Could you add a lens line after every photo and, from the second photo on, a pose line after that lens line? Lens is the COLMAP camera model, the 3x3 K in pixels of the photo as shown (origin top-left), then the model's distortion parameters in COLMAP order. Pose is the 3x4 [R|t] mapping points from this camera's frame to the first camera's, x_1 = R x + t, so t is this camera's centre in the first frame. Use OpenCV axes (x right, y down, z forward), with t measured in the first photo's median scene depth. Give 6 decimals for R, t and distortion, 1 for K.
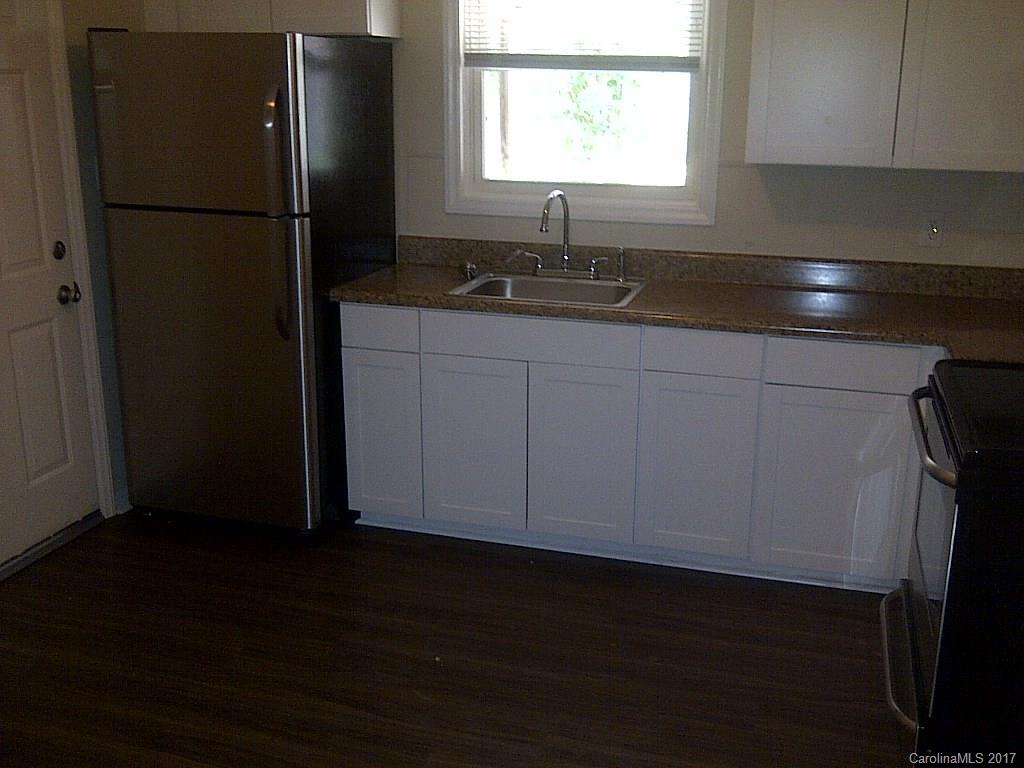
lens RADIAL K [[1050.1, 0, 512.0], [0, 1050.1, 384.0], [0, 0, 1]] dist [0.003142, -0.000730]
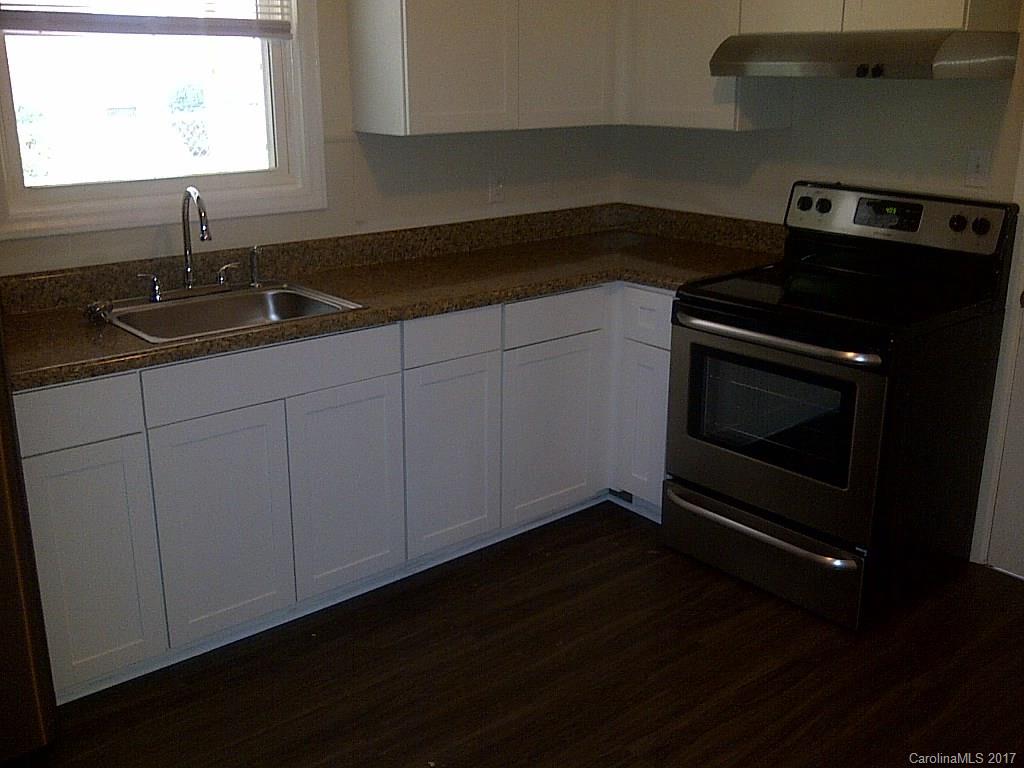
lens RADIAL K [[1050.1, 0, 512.0], [0, 1050.1, 384.0], [0, 0, 1]] dist [0.003142, -0.000730]
pose [[0.535772, -0.255387, 0.804814, -0.497443], [0.235911, 0.960479, 0.147736, -0.102105], [-0.810737, 0.110711, 0.574846, 0.368304]]
